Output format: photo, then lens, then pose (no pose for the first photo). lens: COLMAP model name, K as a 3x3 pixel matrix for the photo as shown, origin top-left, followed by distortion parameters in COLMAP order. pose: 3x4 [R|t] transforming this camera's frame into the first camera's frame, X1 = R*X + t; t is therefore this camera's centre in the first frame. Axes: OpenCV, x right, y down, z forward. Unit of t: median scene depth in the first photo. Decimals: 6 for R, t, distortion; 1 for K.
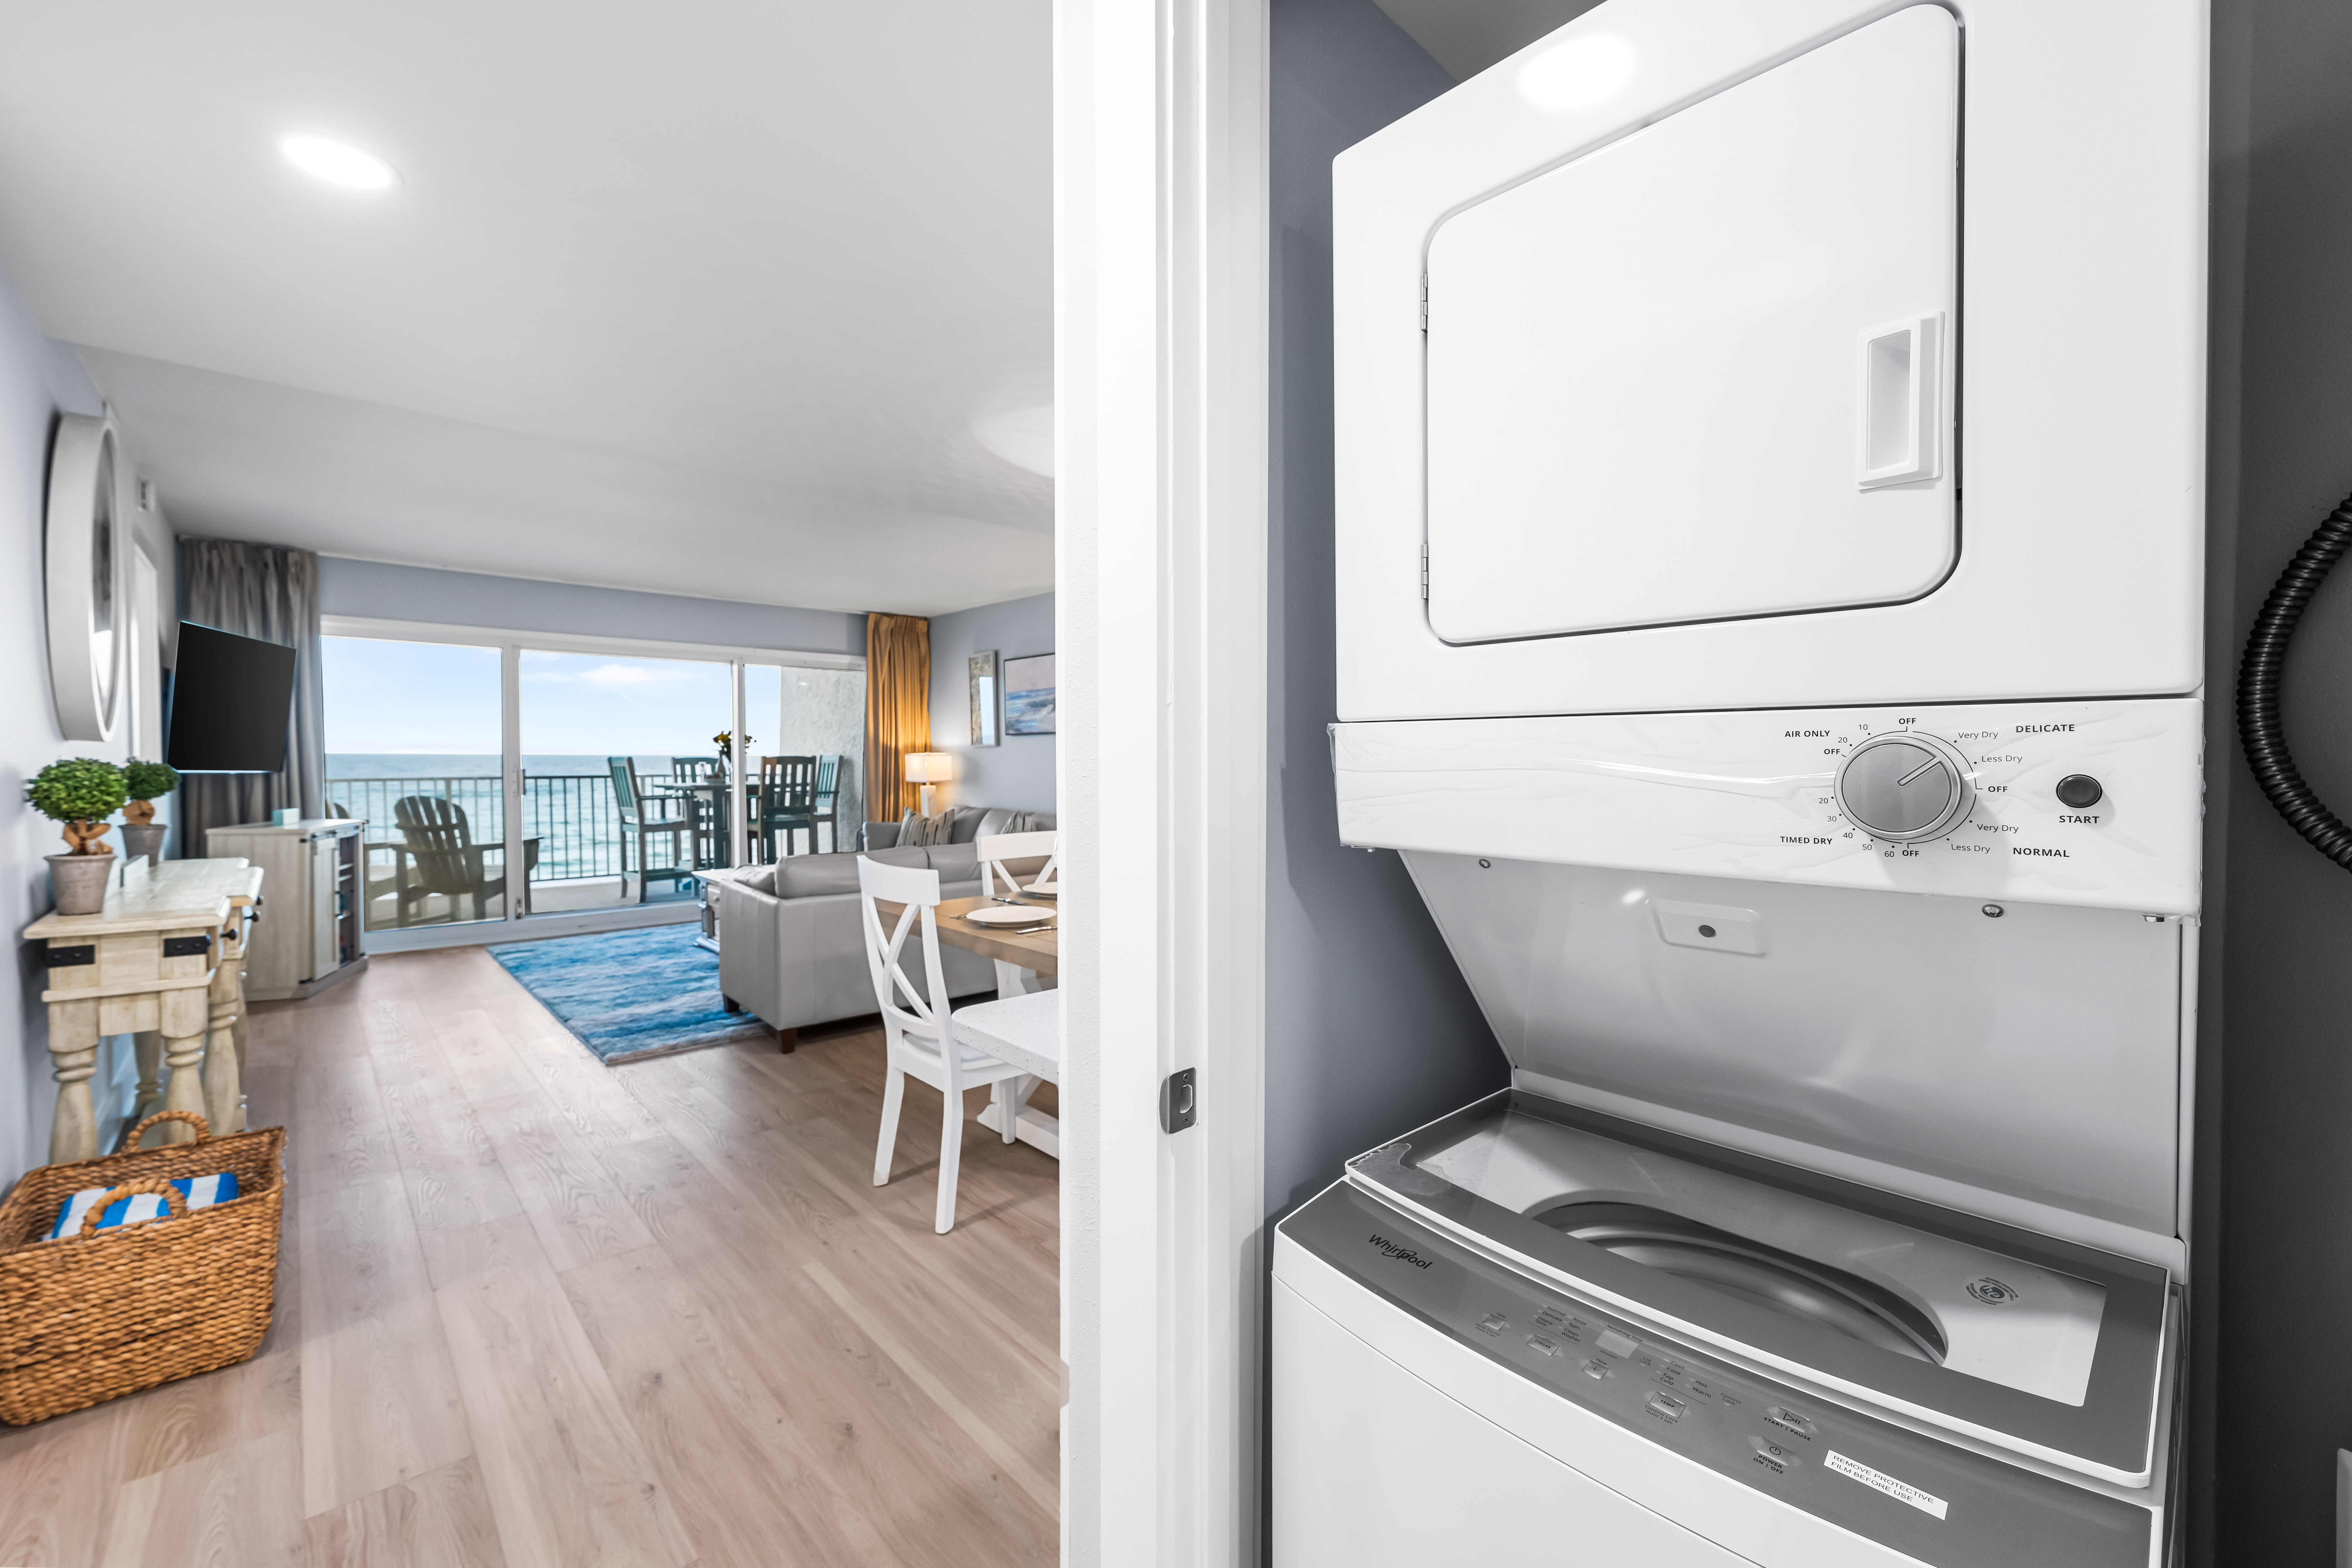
lens RADIAL K [[989.2, 0, 1191.5], [0, 989.2, 776.7], [0, 0, 1]] dist [0.001396, 0.000121]
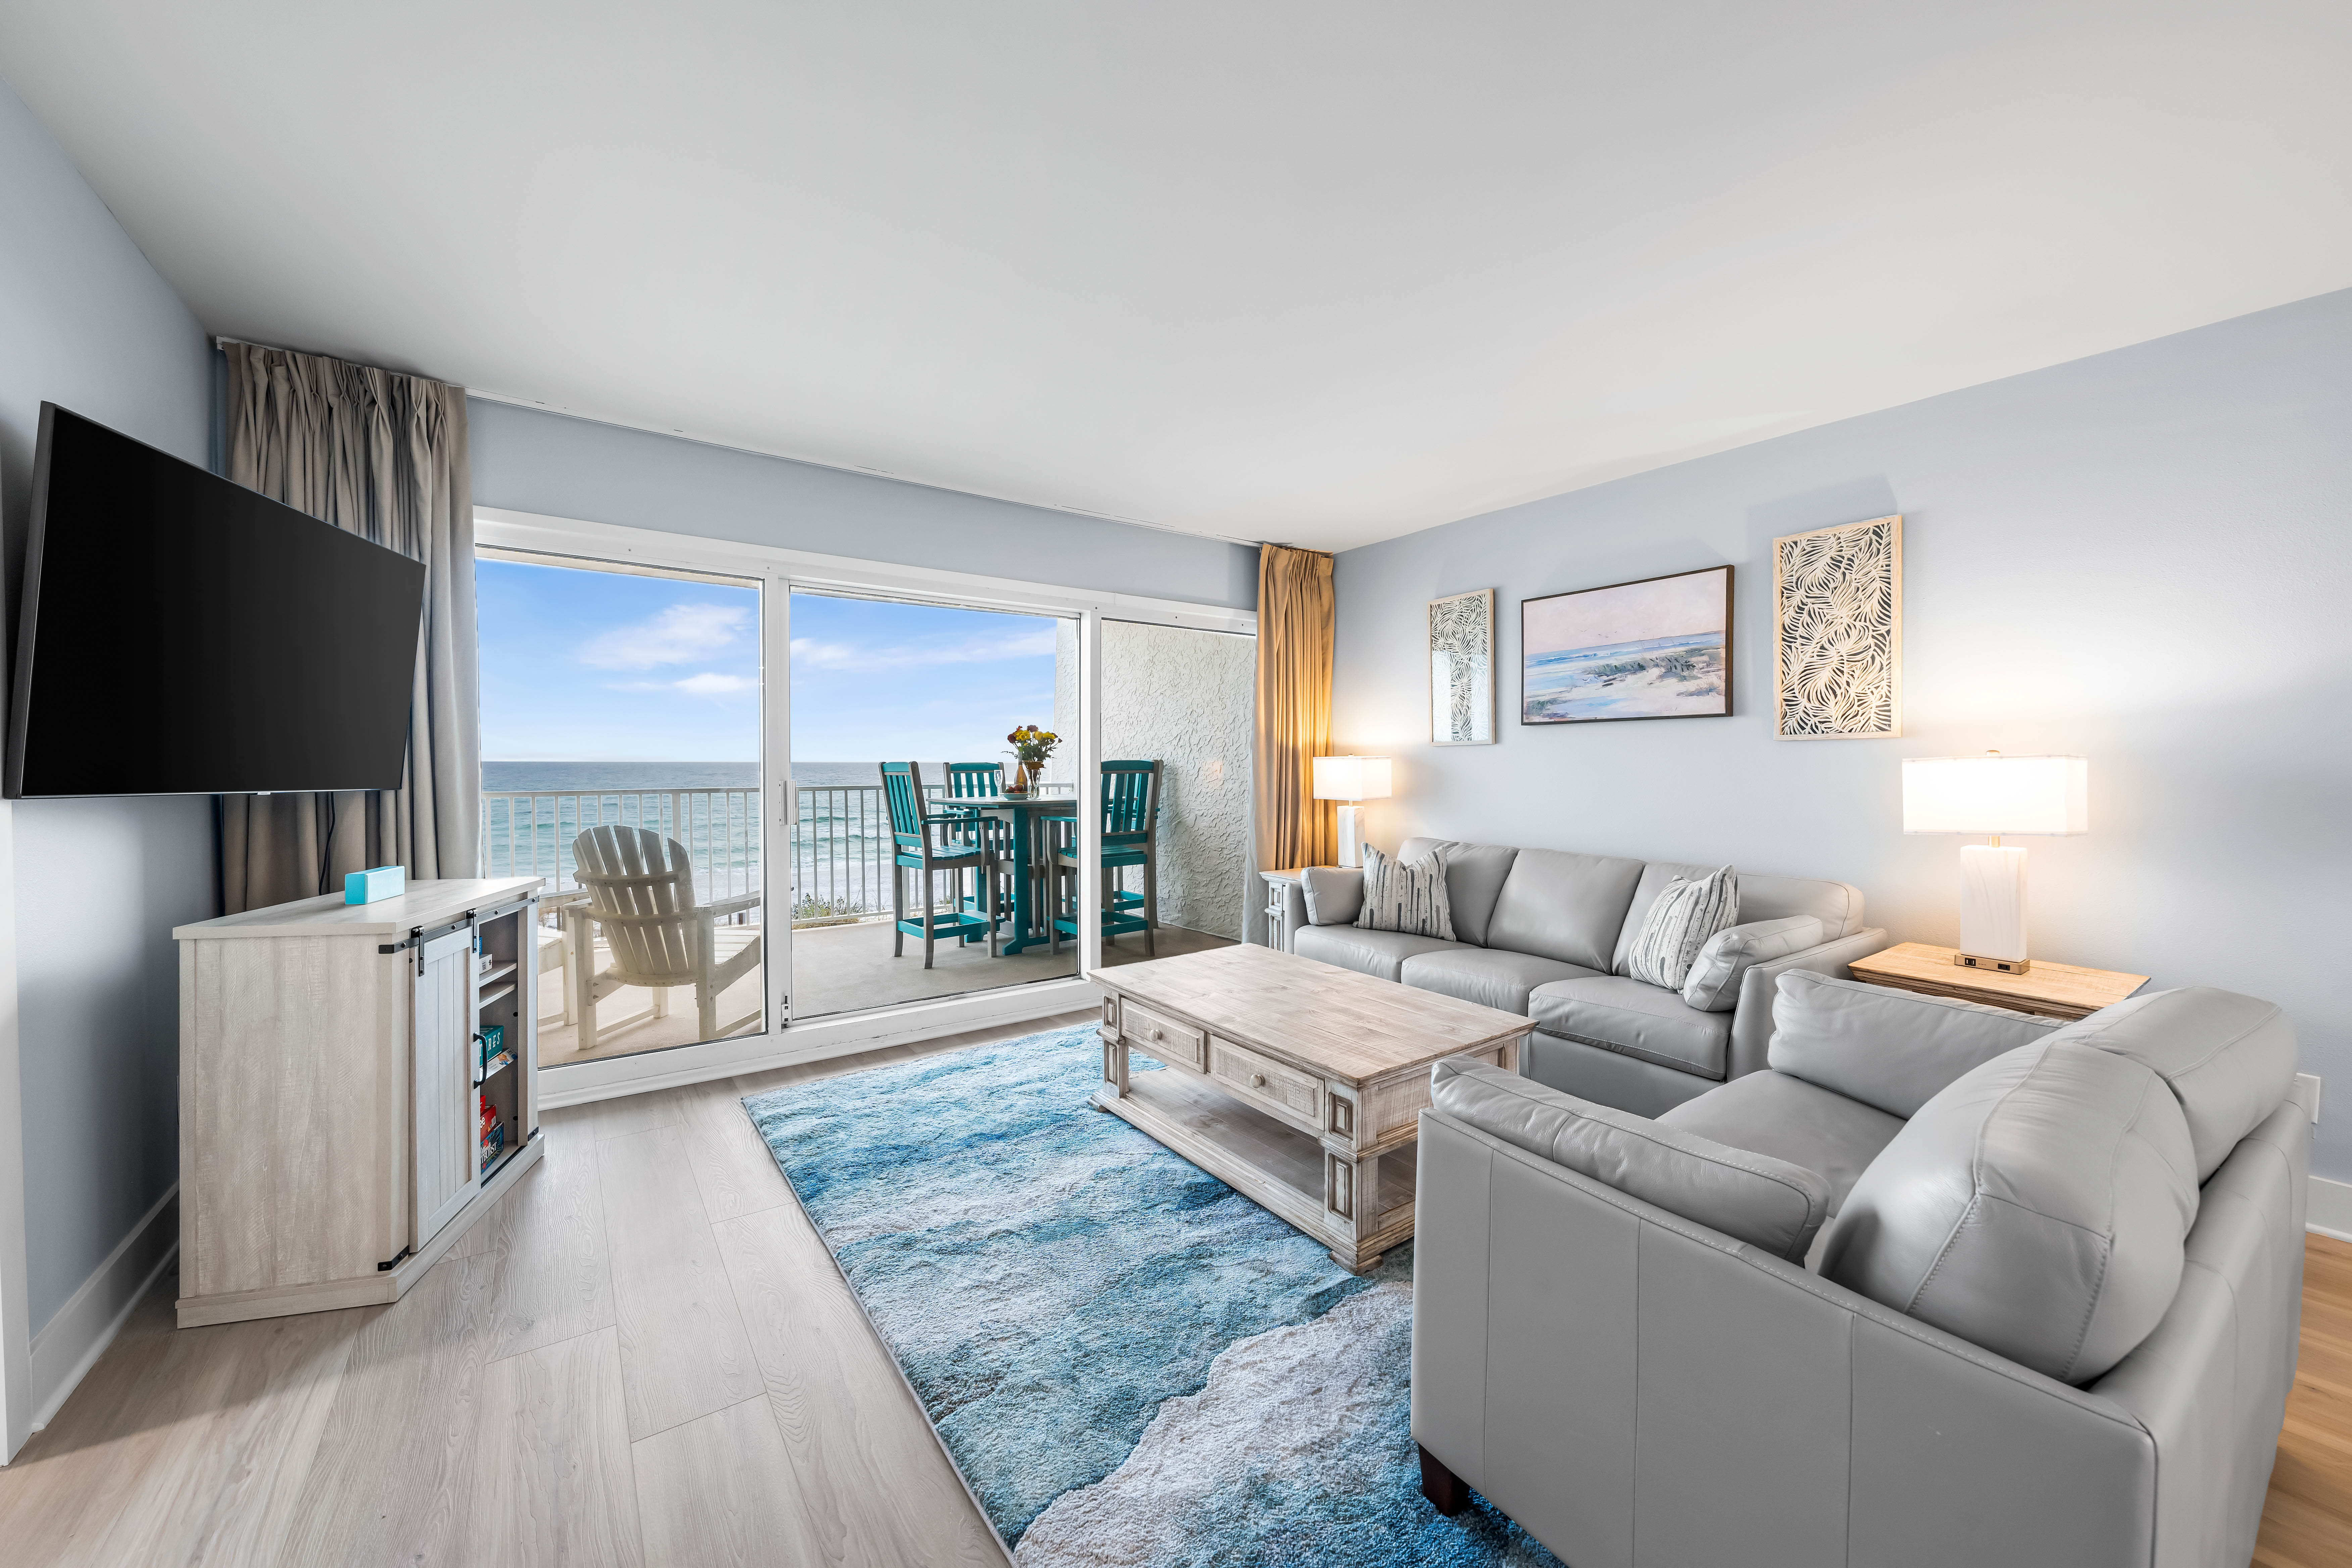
lens RADIAL K [[864.8, 0, 1160.6], [0, 864.8, 778.8], [0, 0, 1]] dist [-0.004587, 0.001280]
pose [[0.991688, 0.001784, -0.128650, -0.539060], [-0.002163, 0.999994, -0.002804, -0.011629], [0.128644, 0.003059, 0.991686, 0.708293]]
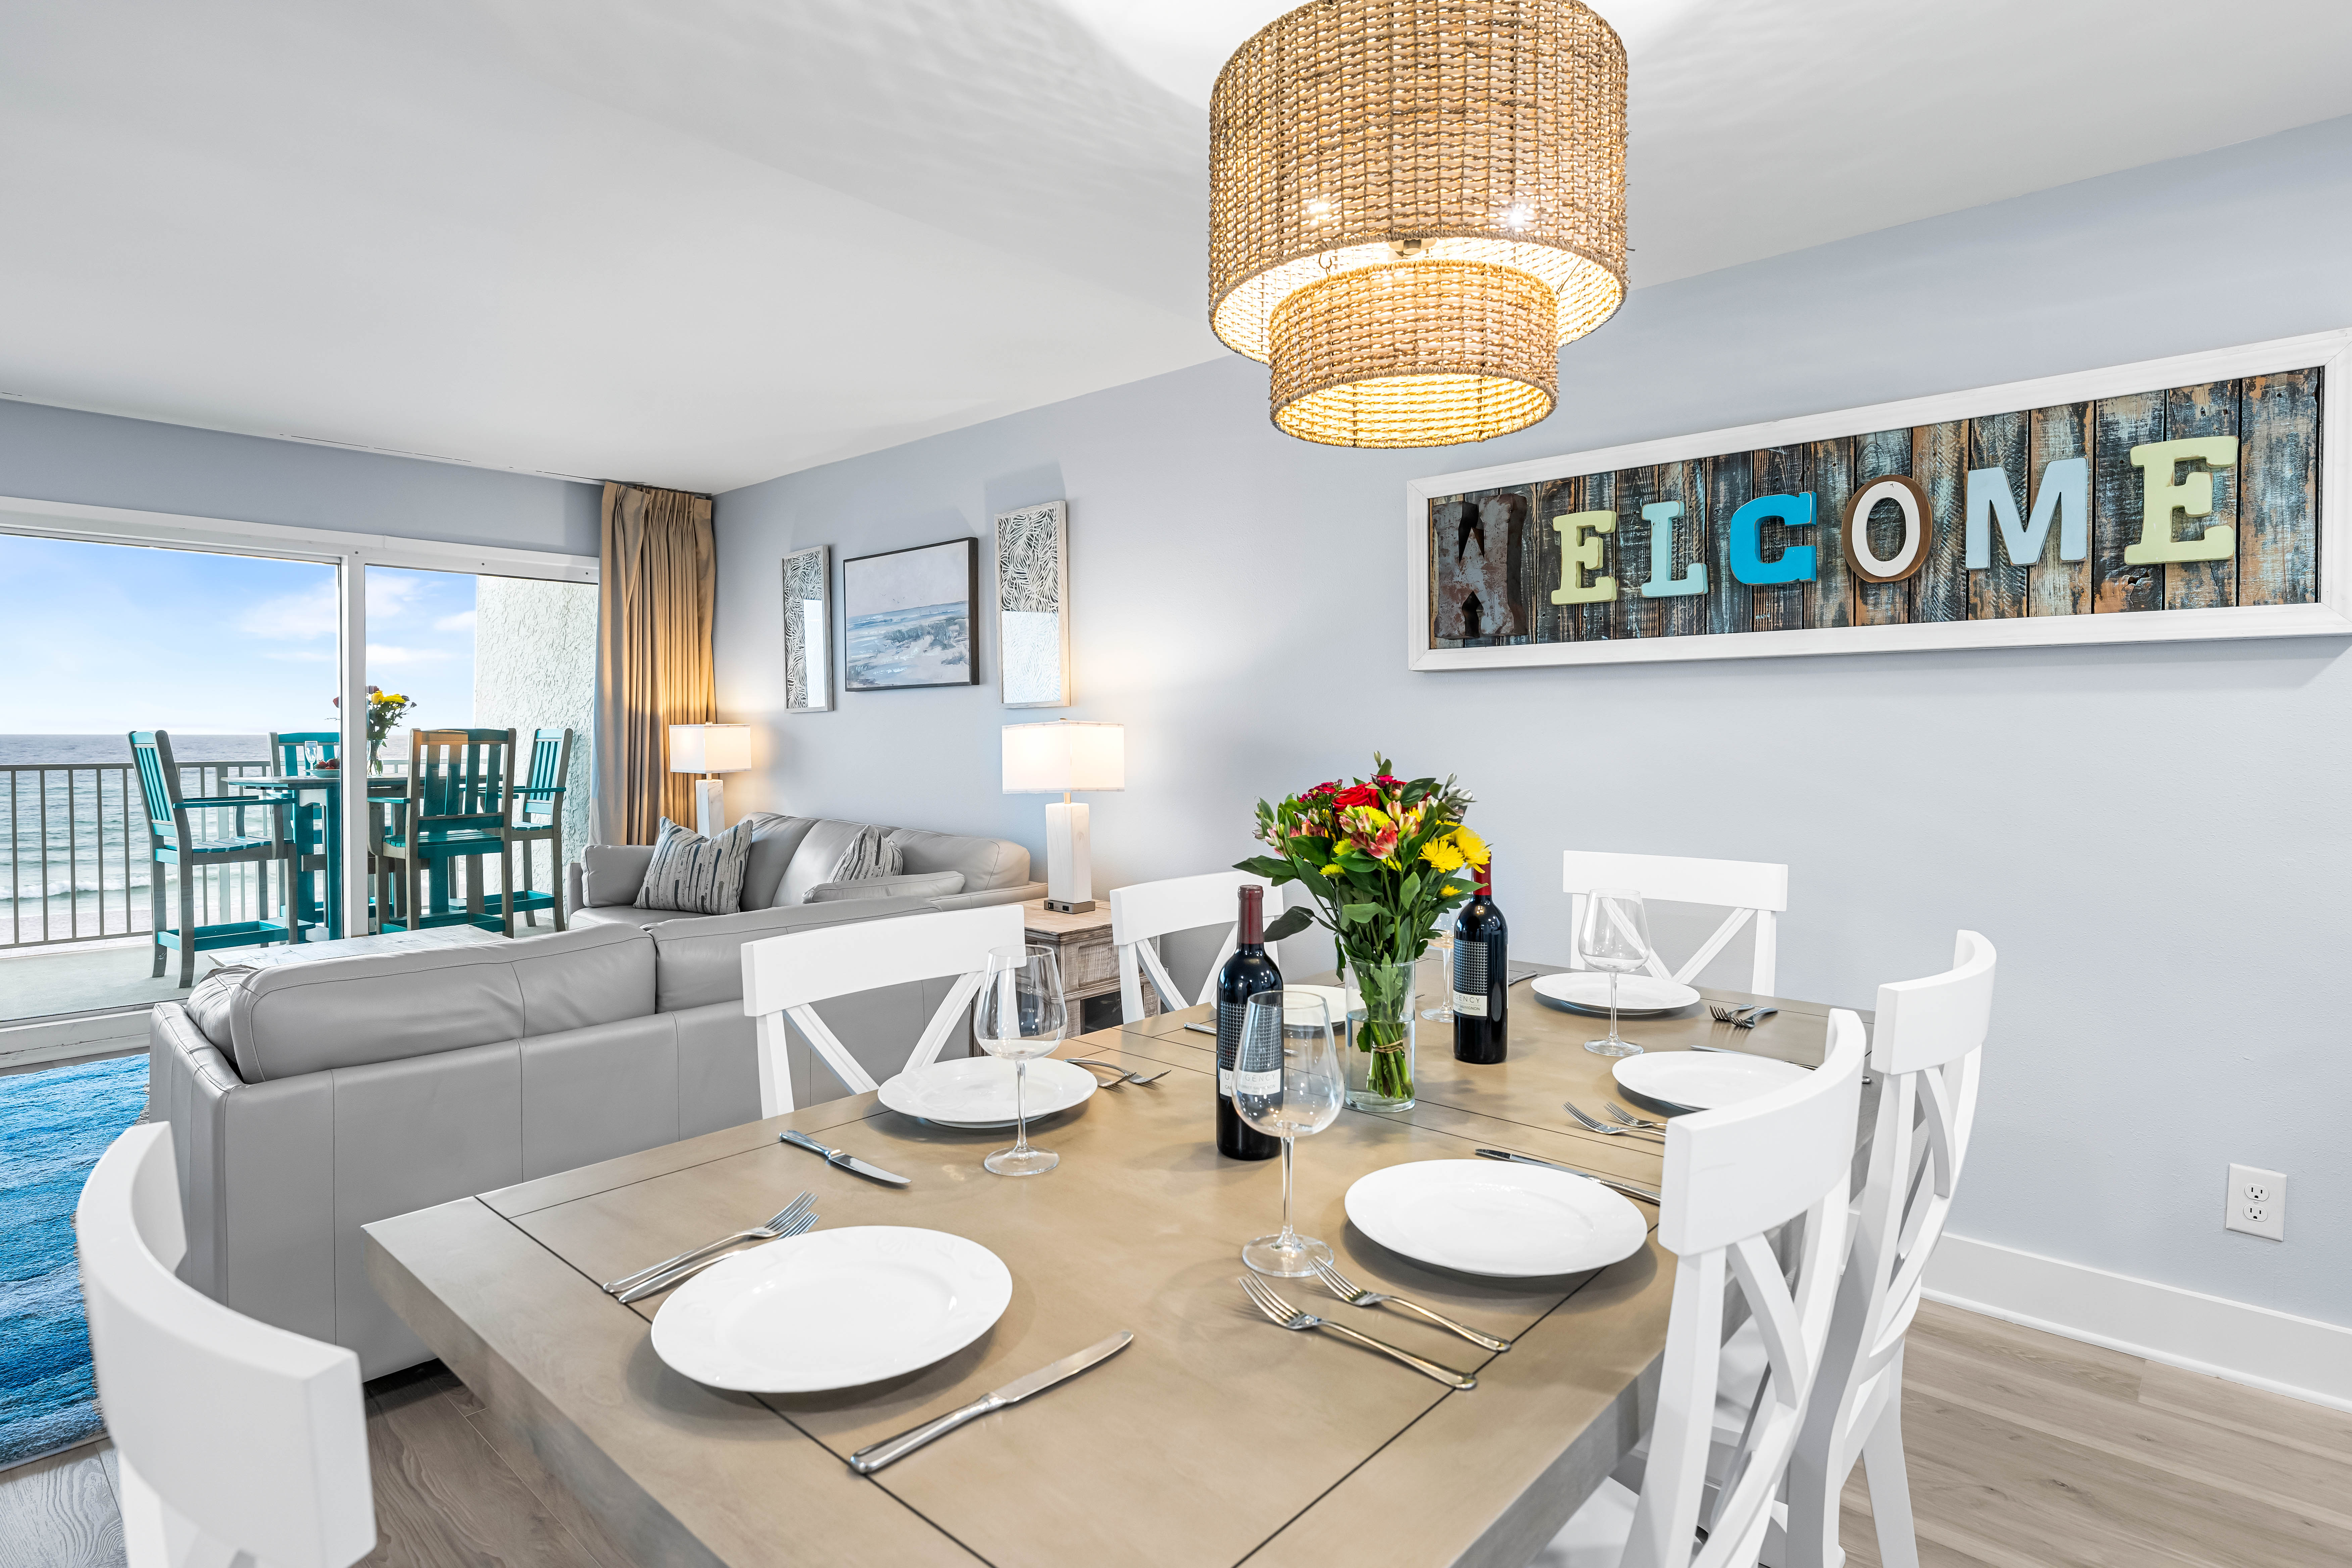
lens RADIAL K [[1211.6, 0, 1199.9], [0, 1211.6, 747.5], [0, 0, 1]] dist [-0.001611, 0.001936]
pose [[0.995189, -0.002266, 0.097947, -0.082742], [0.003409, 0.999928, -0.011506, -0.001026], [-0.097914, 0.011785, 0.995125, 0.442149]]
